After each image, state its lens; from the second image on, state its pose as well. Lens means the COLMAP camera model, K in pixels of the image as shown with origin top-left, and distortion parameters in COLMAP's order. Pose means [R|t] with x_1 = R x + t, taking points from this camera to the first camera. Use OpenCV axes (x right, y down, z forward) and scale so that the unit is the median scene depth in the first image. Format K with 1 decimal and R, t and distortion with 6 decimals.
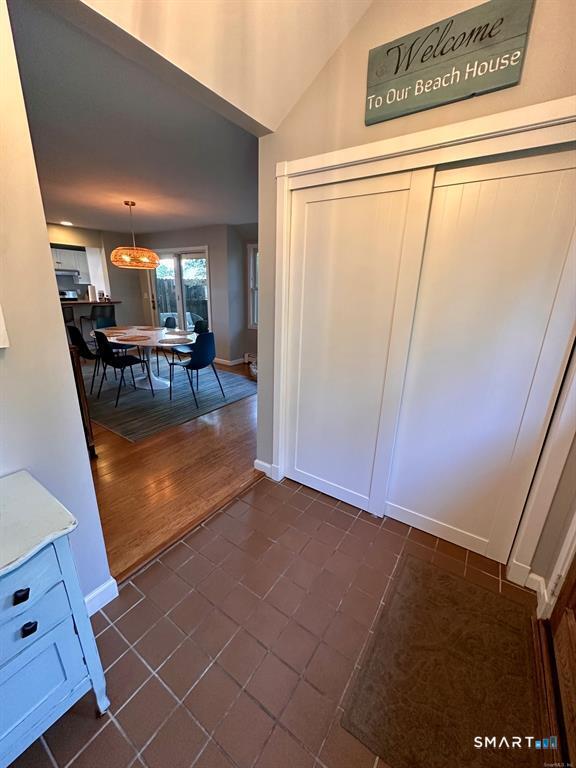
lens RADIAL K [[310.7, 0, 288.0], [0, 310.7, 384.0], [0, 0, 1]] dist [0.002197, 0.000062]
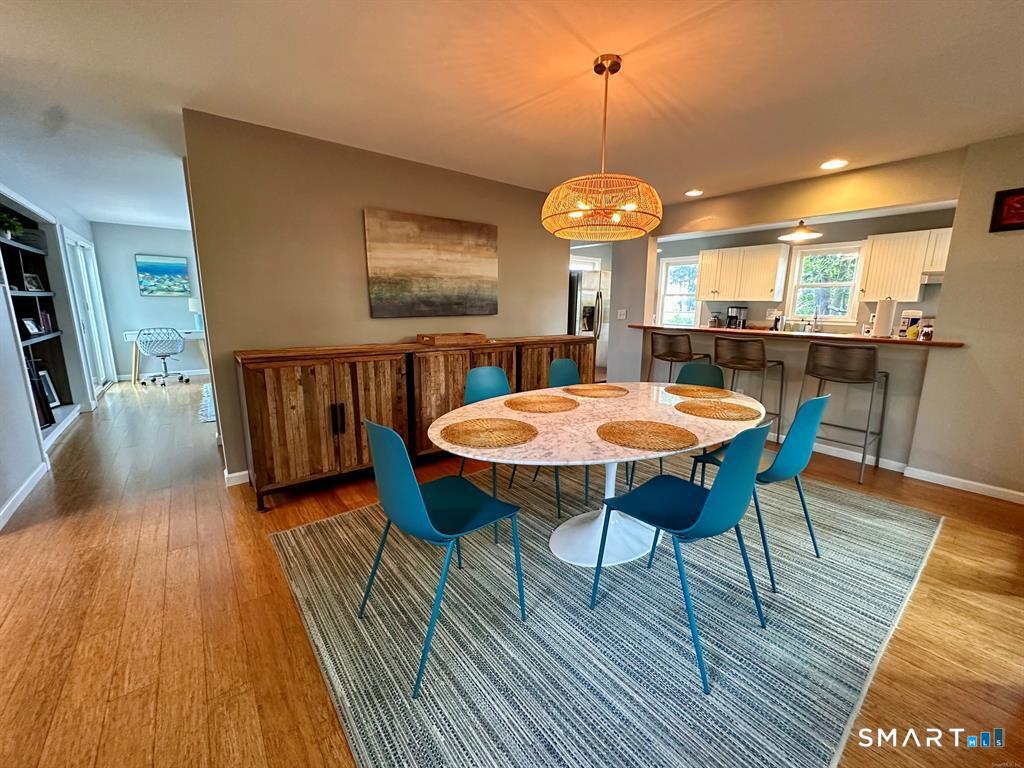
lens RADIAL K [[414.3, 0, 512.0], [0, 414.3, 384.0], [0, 0, 1]] dist [0.002197, 0.000062]
pose [[-0.302848, 0.151173, -0.940973, 0.033974], [-0.302505, 0.921034, 0.245330, -0.221135], [0.903755, 0.358946, -0.233203, 0.804861]]
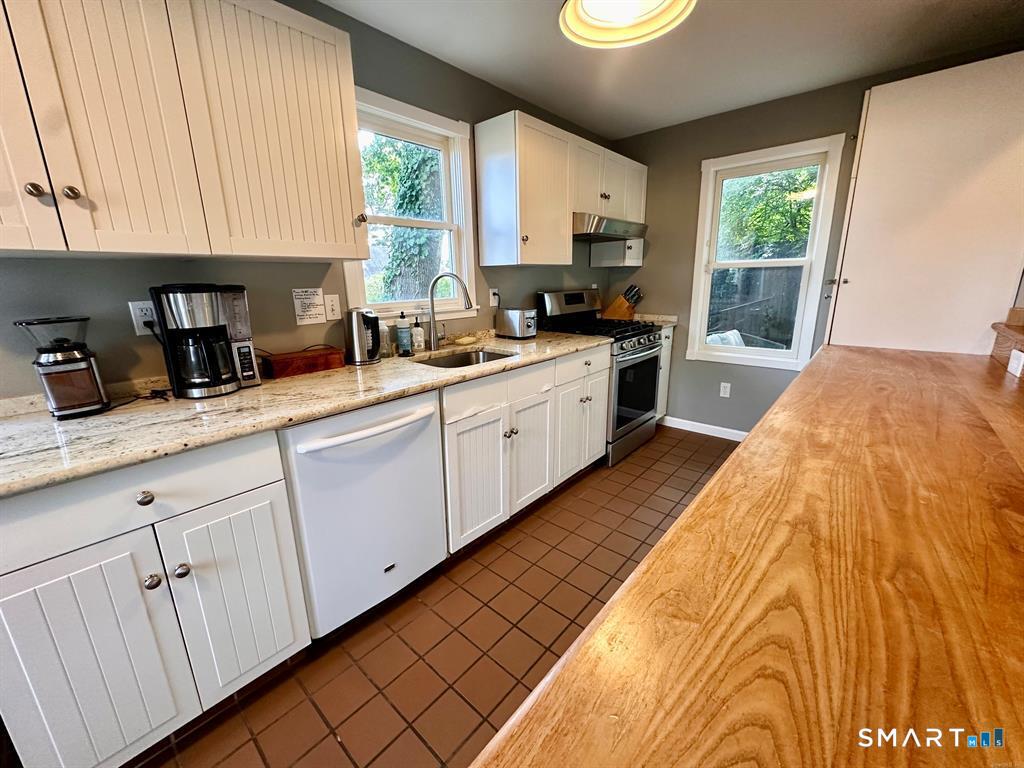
lens RADIAL K [[414.3, 0, 512.0], [0, 414.3, 384.0], [0, 0, 1]] dist [0.002197, 0.000062]
pose [[0.991588, -0.012059, -0.128873, -1.010288], [0.005301, 0.998599, -0.052648, -0.250872], [0.129327, 0.051522, 0.990263, 0.807789]]
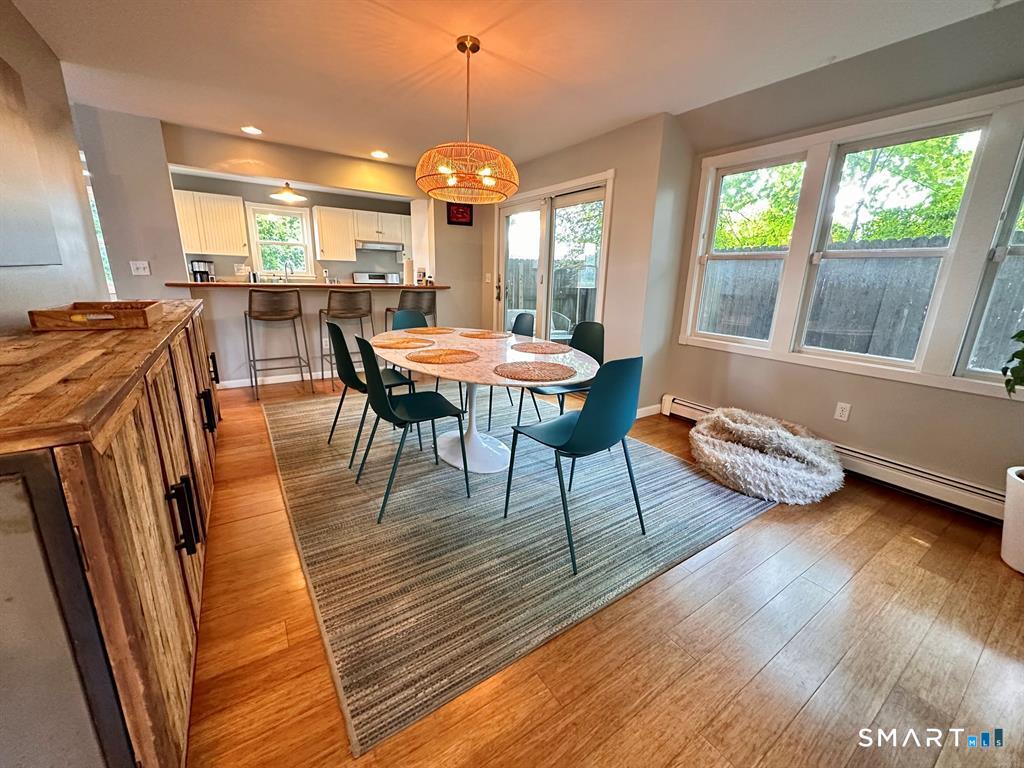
lens RADIAL K [[414.3, 0, 512.0], [0, 414.3, 384.0], [0, 0, 1]] dist [0.002197, 0.000062]
pose [[0.930619, 0.090812, -0.354543, -0.146542], [-0.111822, 0.992955, -0.039182, -0.071652], [0.348487, 0.076109, 0.934219, 0.367828]]
